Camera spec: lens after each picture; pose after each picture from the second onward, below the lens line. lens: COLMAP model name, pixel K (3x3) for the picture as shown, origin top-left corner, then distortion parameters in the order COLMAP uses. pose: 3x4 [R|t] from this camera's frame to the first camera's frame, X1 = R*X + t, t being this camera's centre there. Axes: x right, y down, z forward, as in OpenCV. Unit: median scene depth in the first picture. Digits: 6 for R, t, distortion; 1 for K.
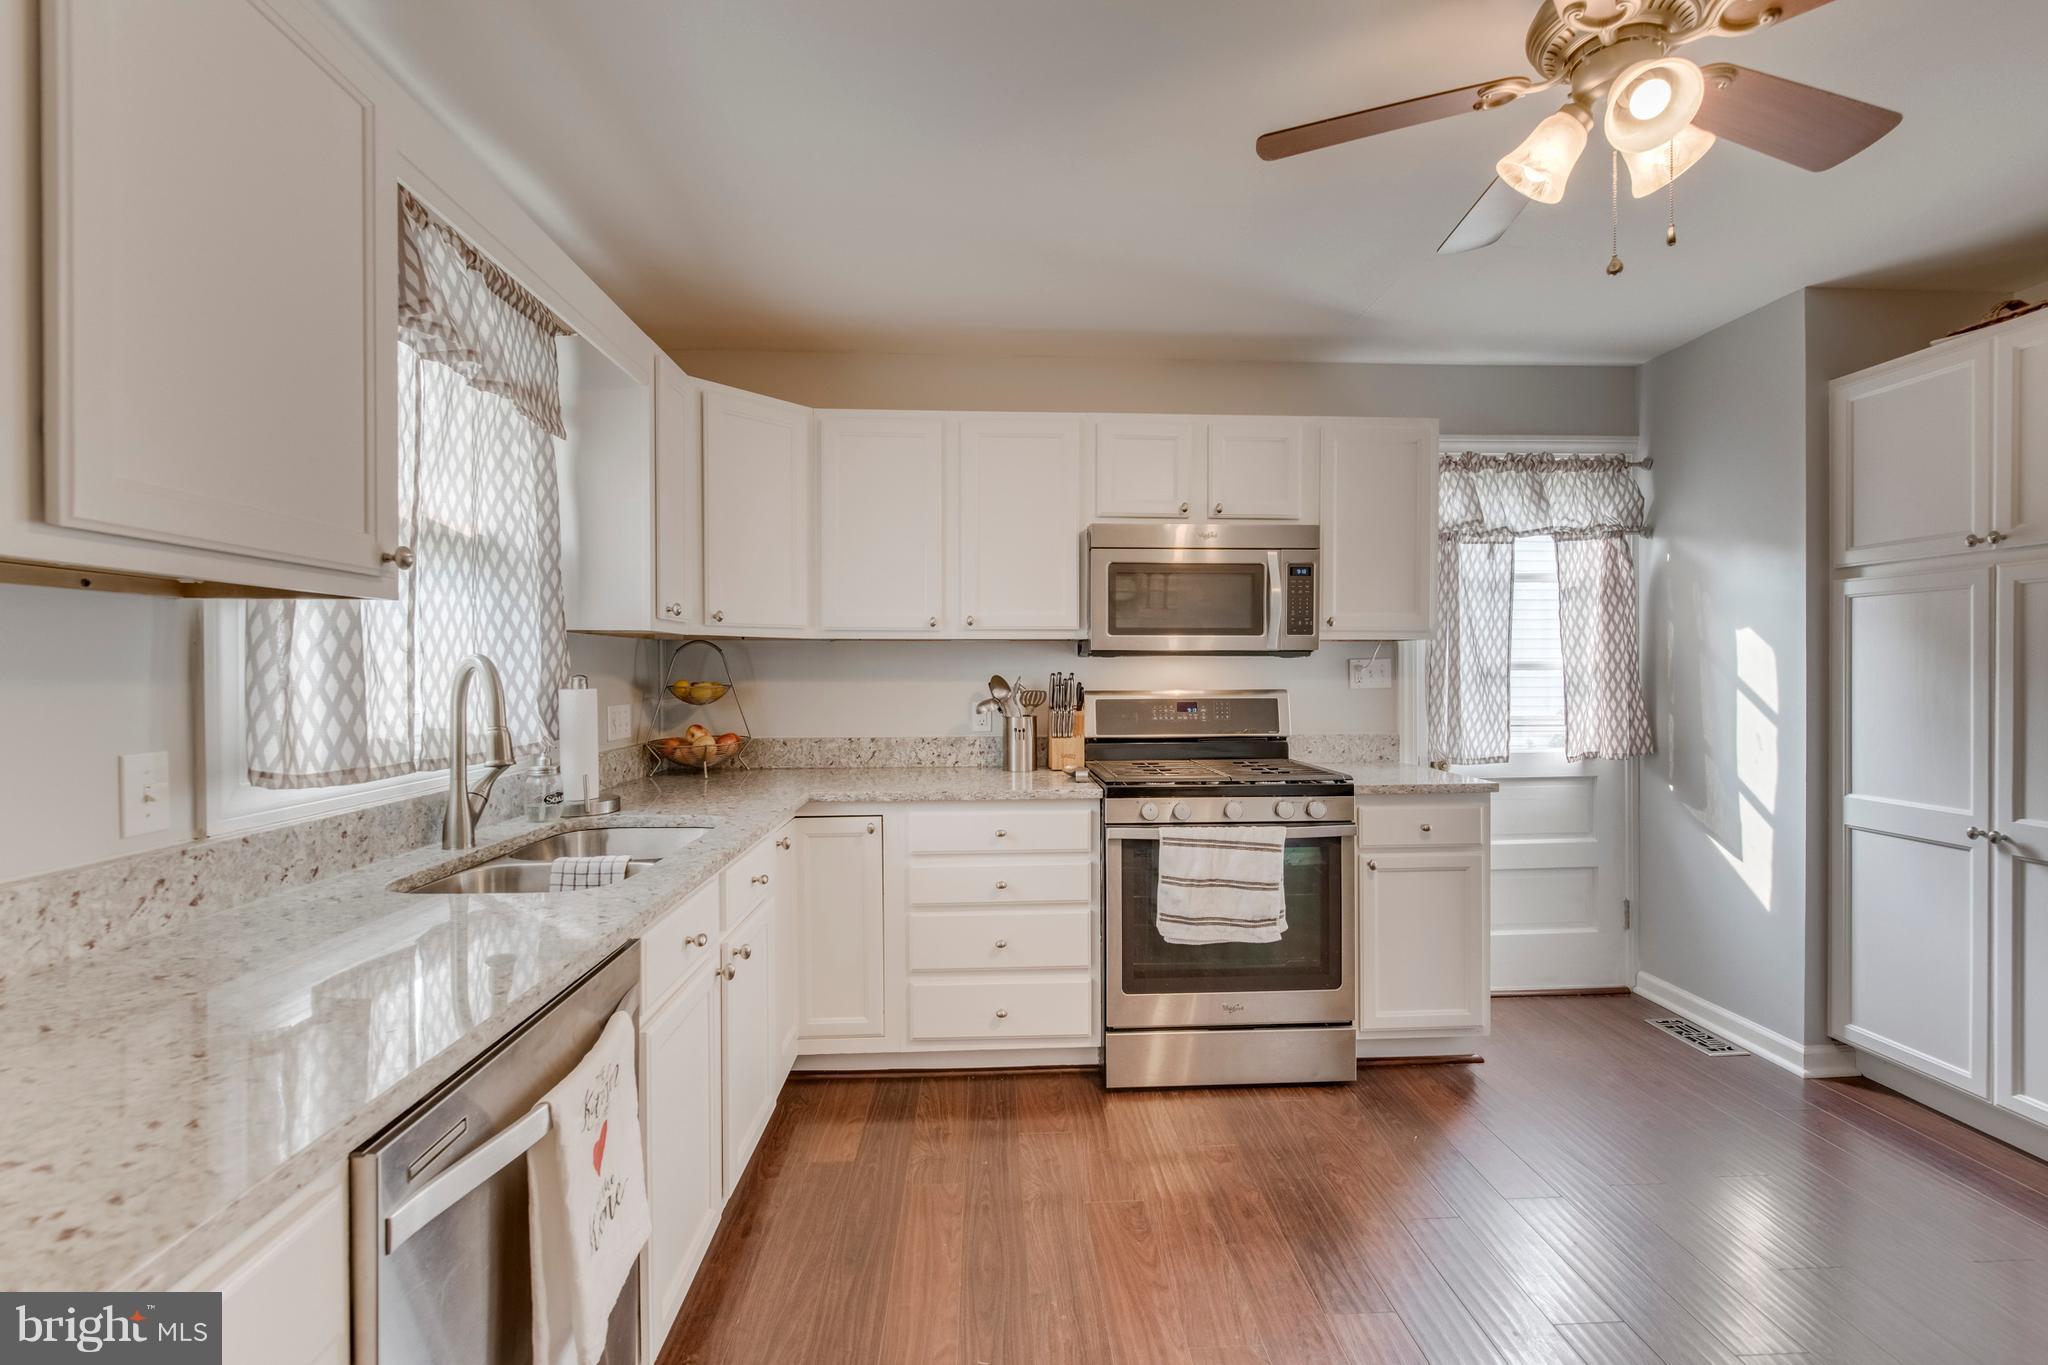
lens RADIAL K [[885.6, 0, 1025.1], [0, 885.6, 675.2], [0, 0, 1]] dist [0.001529, 0.000732]
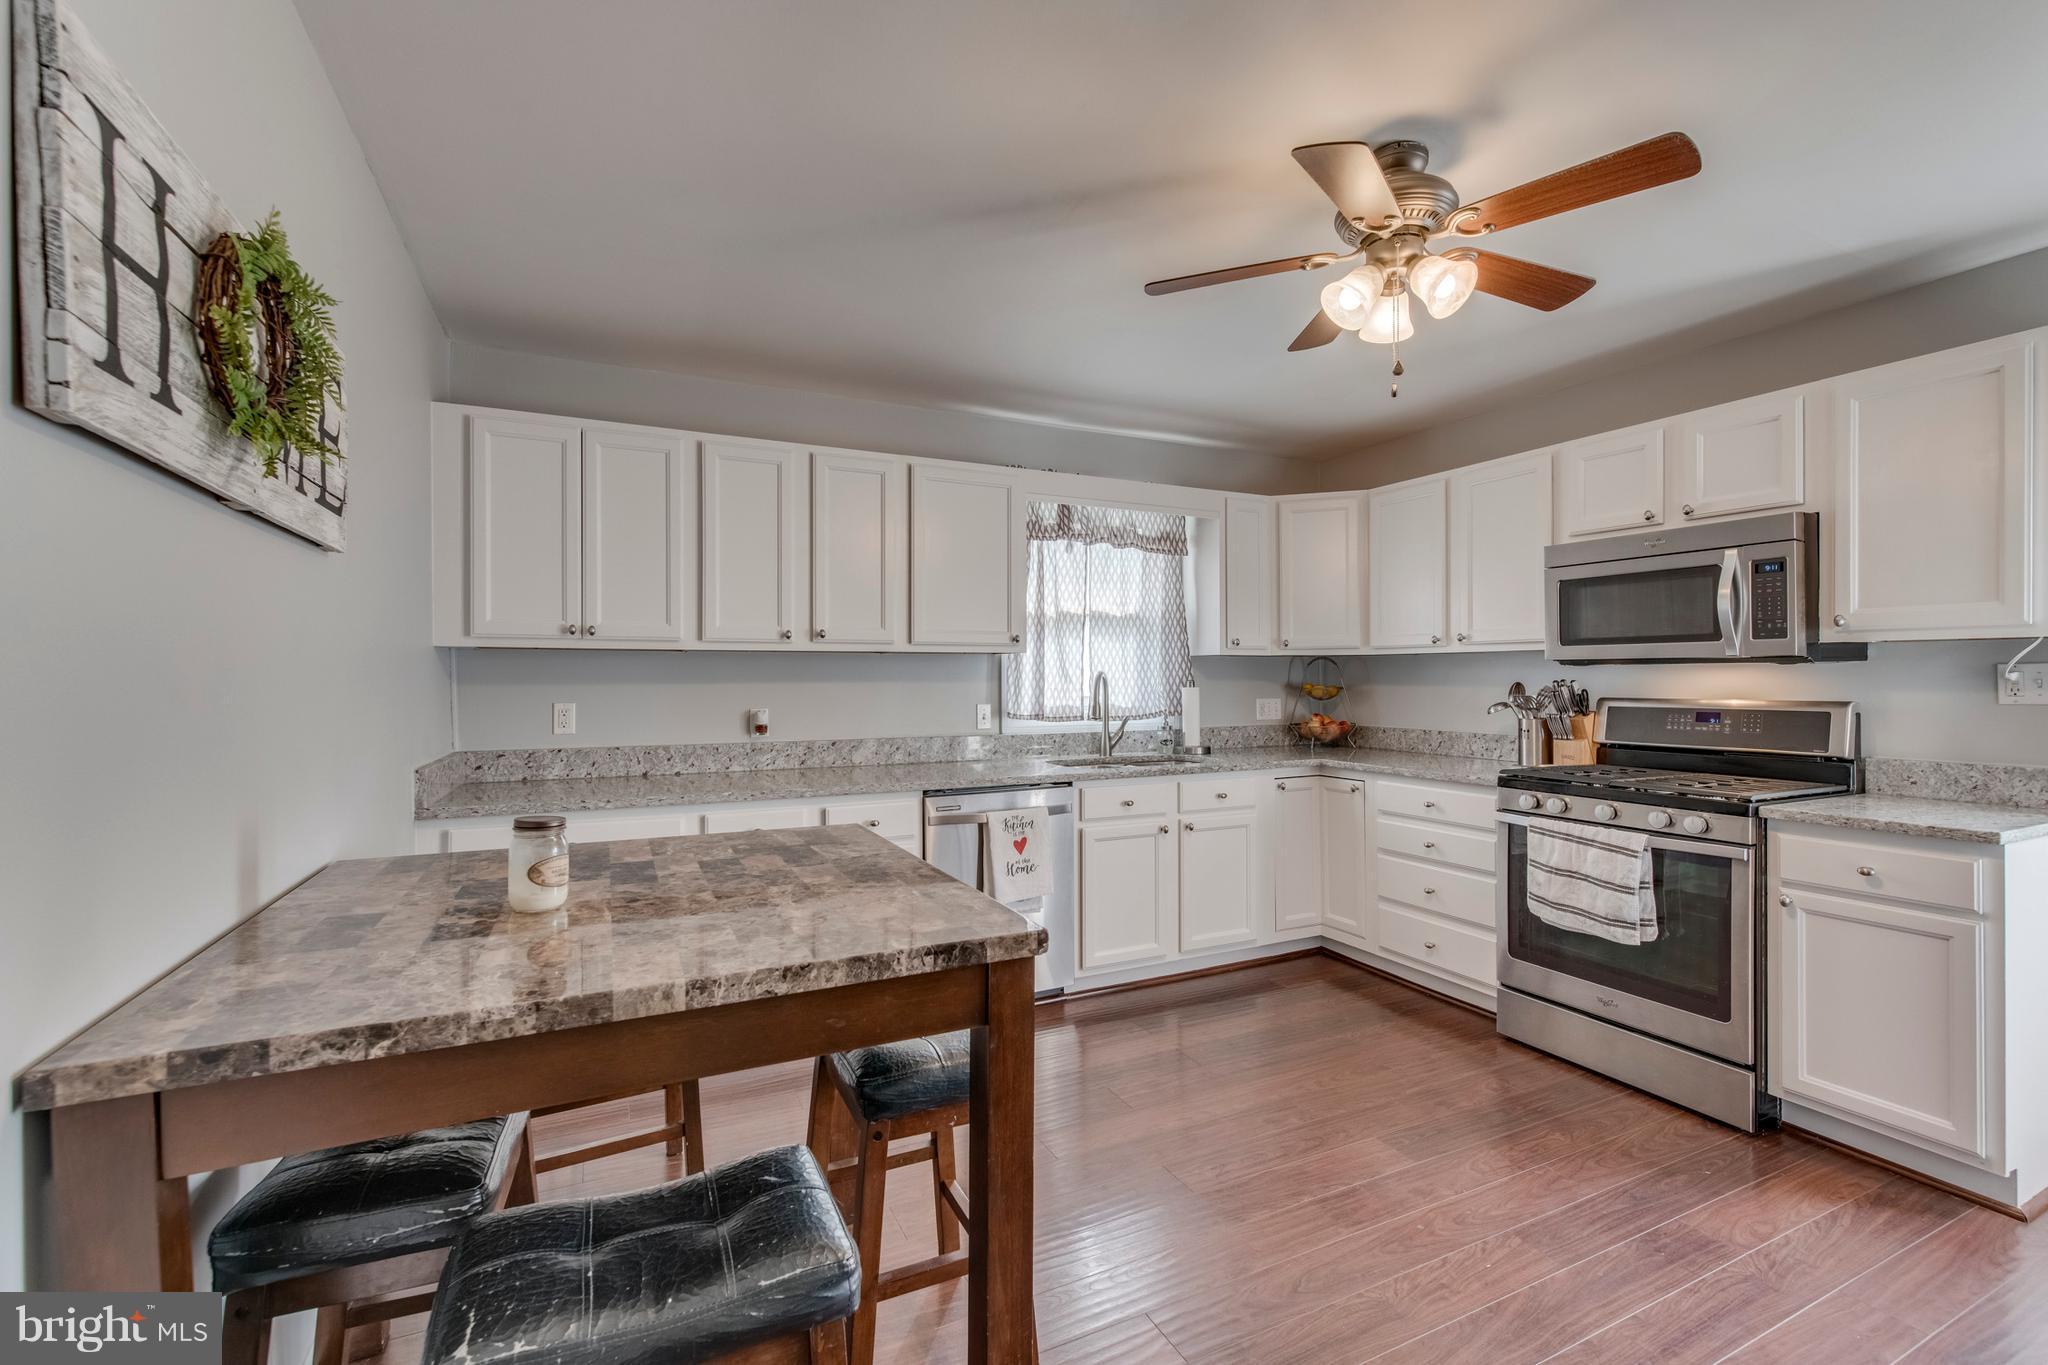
lens RADIAL K [[885.6, 0, 1025.1], [0, 885.6, 675.2], [0, 0, 1]] dist [0.001529, 0.000732]
pose [[0.387068, -0.000065, -0.922051, 0.917842], [-0.003314, 0.999993, -0.001462, -0.005819], [0.922045, 0.003621, 0.387066, -0.037070]]
